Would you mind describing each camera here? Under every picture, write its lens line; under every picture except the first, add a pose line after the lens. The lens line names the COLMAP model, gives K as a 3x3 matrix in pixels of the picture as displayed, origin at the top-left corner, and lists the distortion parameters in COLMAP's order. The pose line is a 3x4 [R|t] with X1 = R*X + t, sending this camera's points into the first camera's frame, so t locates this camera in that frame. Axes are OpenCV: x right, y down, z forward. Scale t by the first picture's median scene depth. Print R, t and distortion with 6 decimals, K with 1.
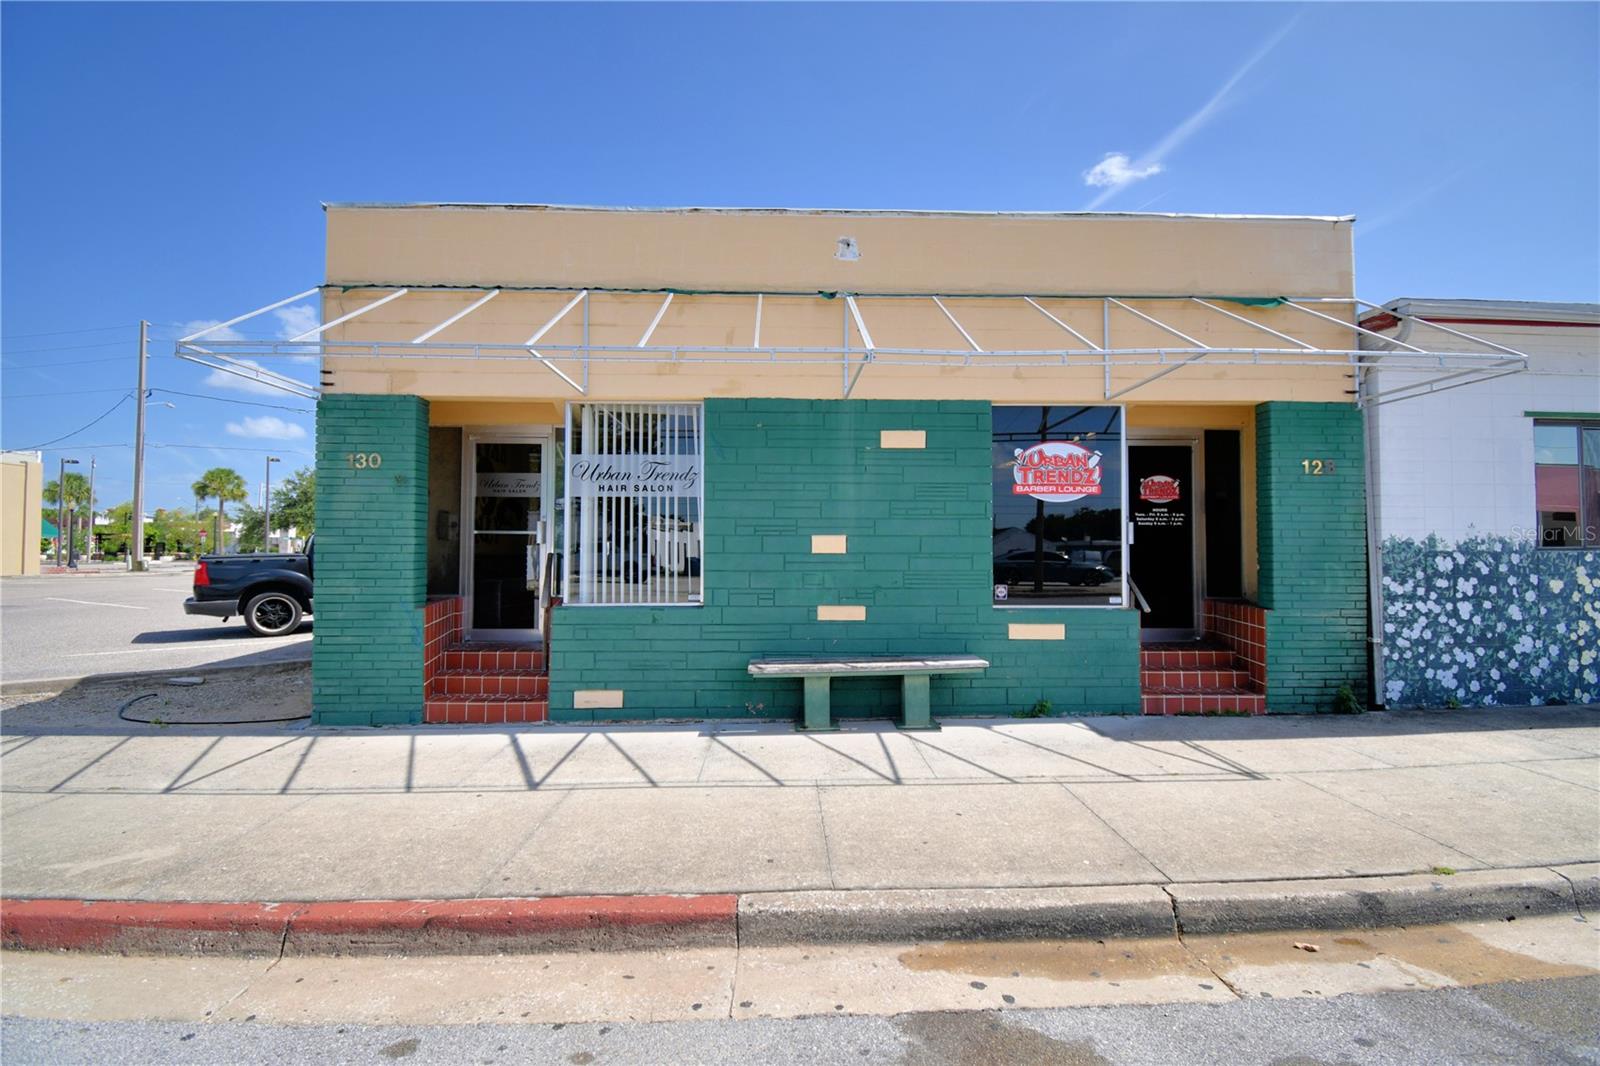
lens RADIAL K [[701.4, 0, 798.1], [0, 701.4, 533.1], [0, 0, 1]] dist [0.021375, -0.027041]
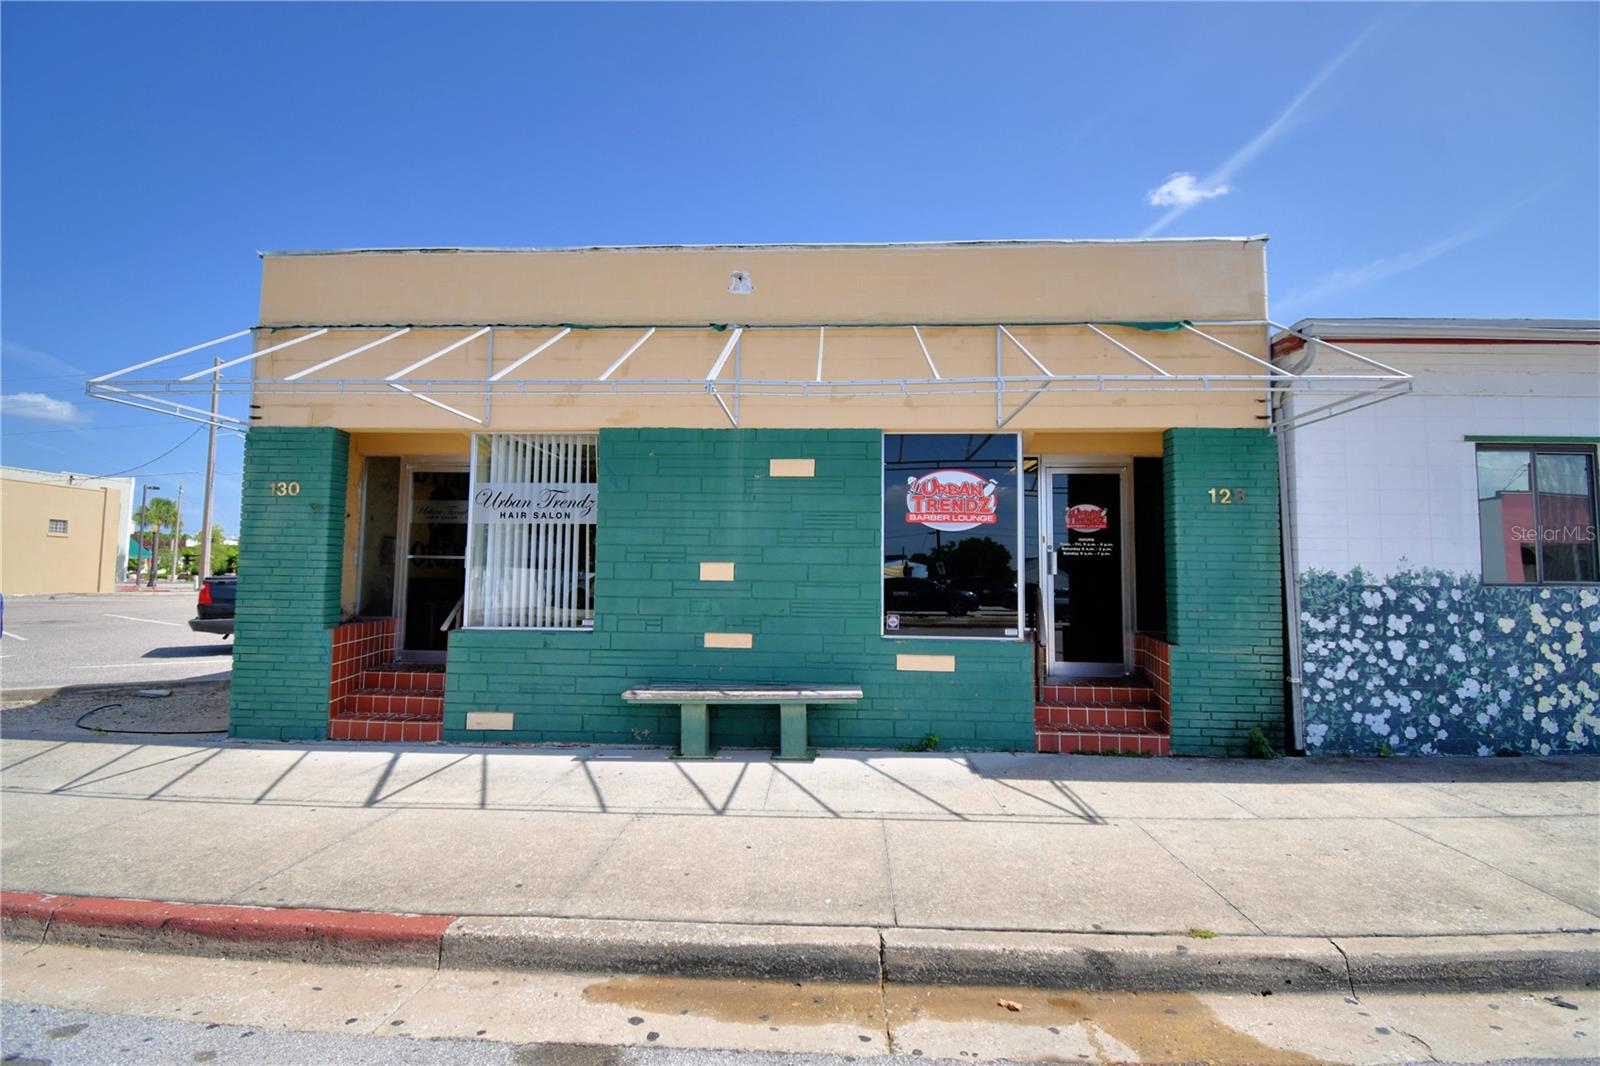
lens RADIAL K [[701.4, 0, 798.1], [0, 701.4, 533.1], [0, 0, 1]] dist [0.021375, -0.027041]
pose [[0.996756, 0.005545, -0.080296, 0.242030], [-0.008587, 0.999256, -0.037588, -0.002532], [0.080028, 0.038155, 0.996062, 0.003965]]
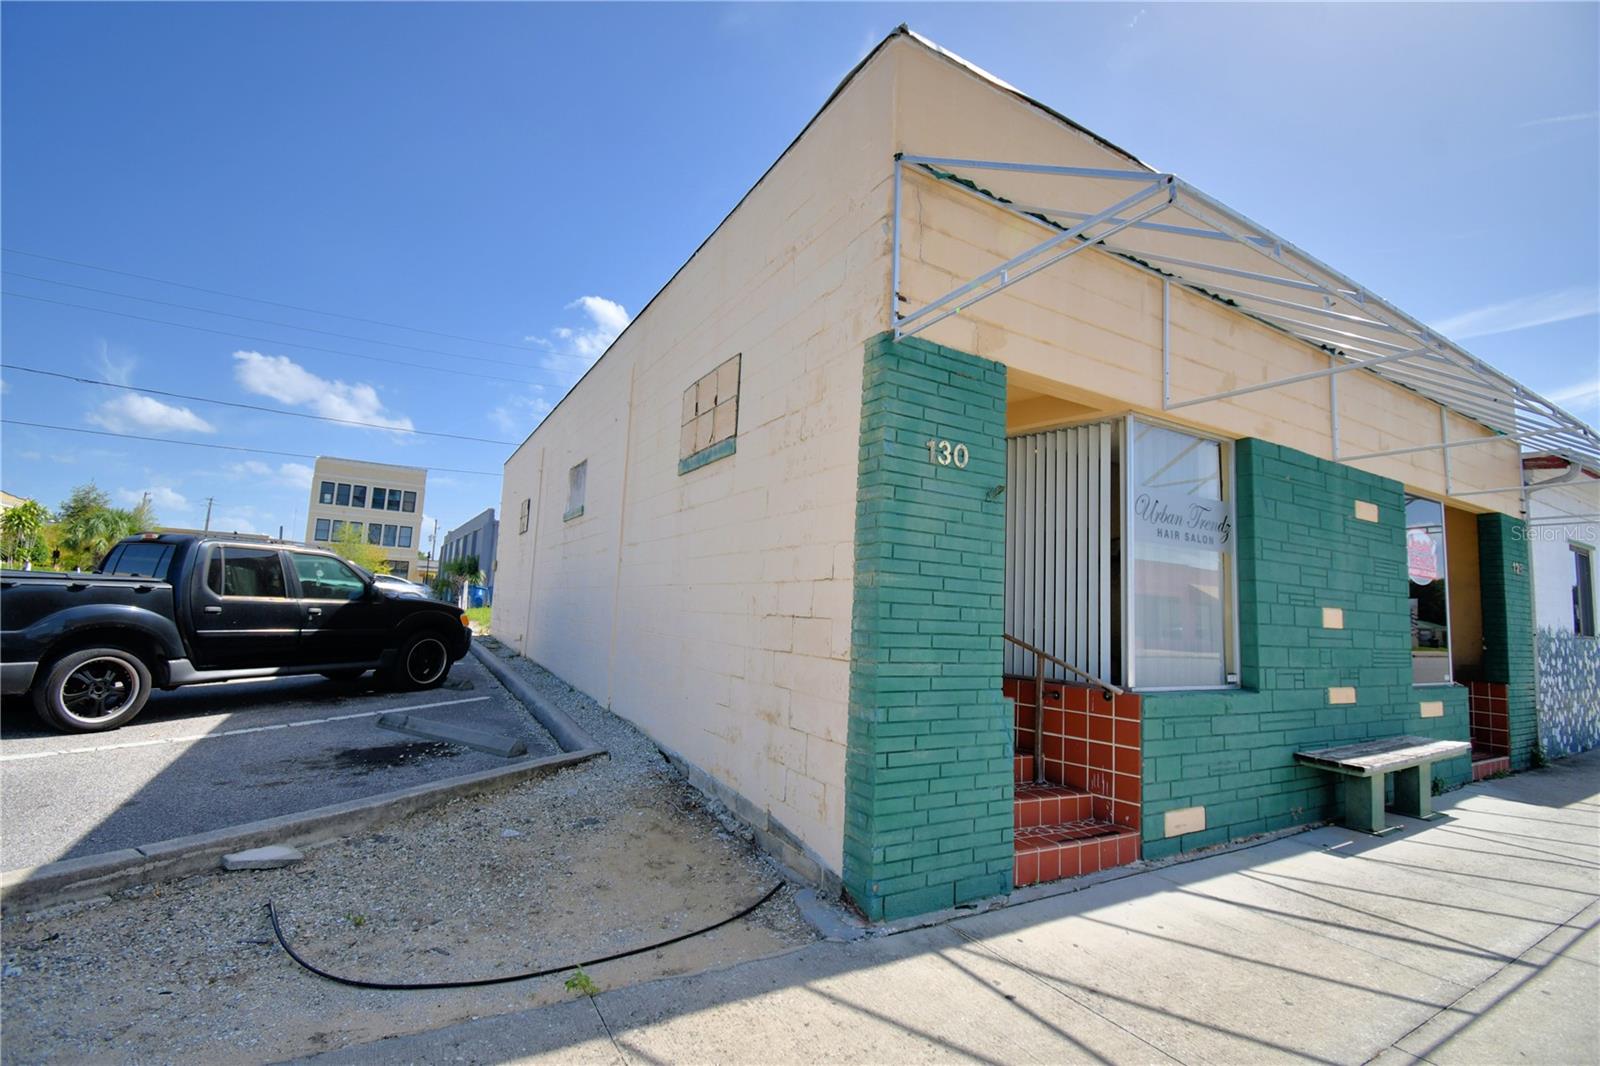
lens RADIAL K [[701.4, 0, 798.1], [0, 701.4, 533.1], [0, 0, 1]] dist [0.021375, -0.027041]
pose [[0.879132, 0.091986, 0.467617, -0.997623], [-0.057577, 0.994509, -0.087385, 0.025800], [-0.473088, 0.049899, 0.879601, 0.526622]]
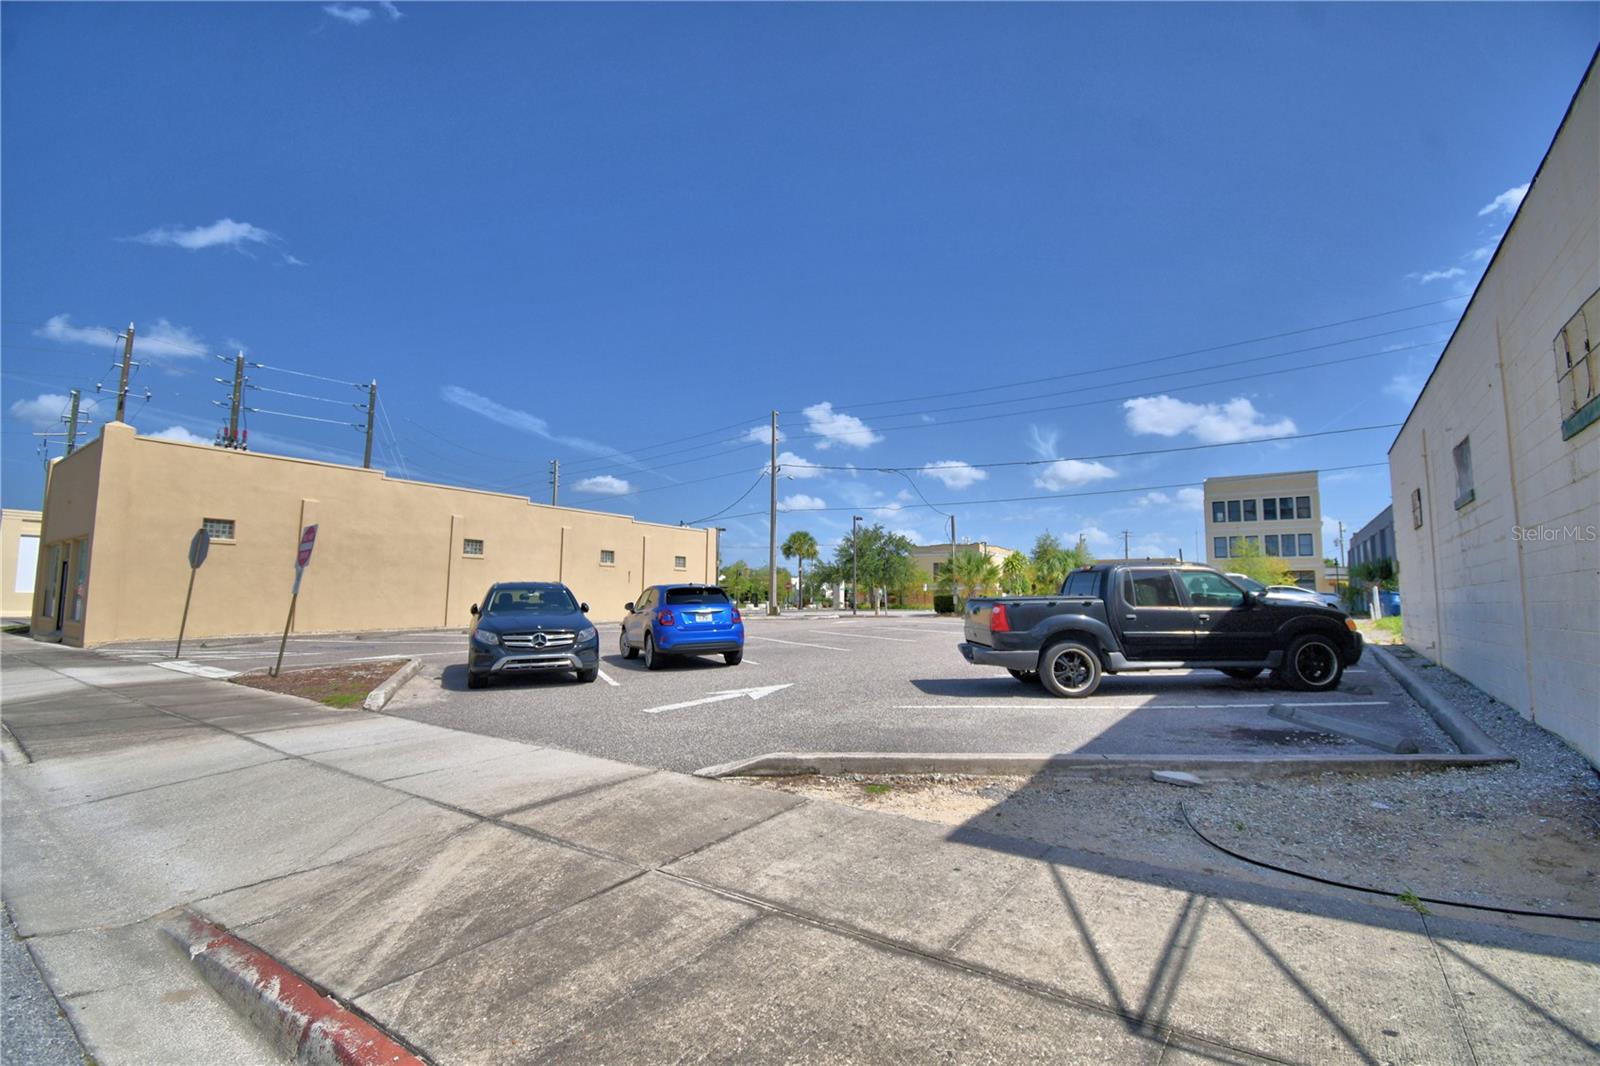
lens RADIAL K [[701.4, 0, 798.1], [0, 701.4, 533.1], [0, 0, 1]] dist [0.021375, -0.027041]
pose [[0.797083, -0.053254, -0.601517, -0.928042], [0.008934, 0.997035, -0.076432, 0.031583], [0.603804, 0.055548, 0.795195, 0.287218]]
